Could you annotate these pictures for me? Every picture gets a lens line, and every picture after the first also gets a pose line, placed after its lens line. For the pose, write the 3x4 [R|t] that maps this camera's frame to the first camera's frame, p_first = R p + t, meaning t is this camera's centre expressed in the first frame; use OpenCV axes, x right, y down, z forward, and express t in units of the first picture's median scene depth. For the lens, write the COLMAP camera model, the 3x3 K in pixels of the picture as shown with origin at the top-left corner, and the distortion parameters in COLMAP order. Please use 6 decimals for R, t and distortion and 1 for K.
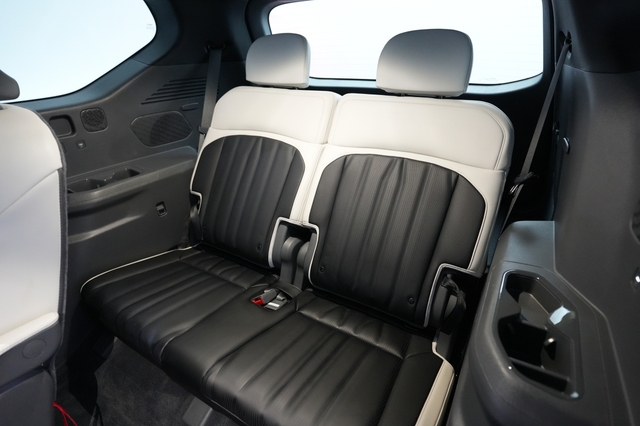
lens RADIAL K [[341.6, 0, 320.0], [0, 341.6, 213.0], [0, 0, 1]] dist [0.004870, 0.000312]
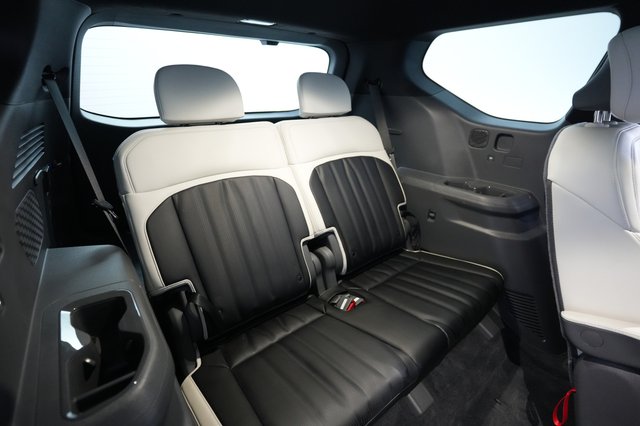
lens RADIAL K [[315.3, 0, 320.0], [0, 315.3, 213.0], [0, 0, 1]] dist [-0.002420, -0.000319]
pose [[0.311407, -0.346792, 0.884738, -0.902254], [0.402165, 0.891640, 0.207945, -0.232861], [-0.860981, 0.291055, 0.417131, 0.514746]]
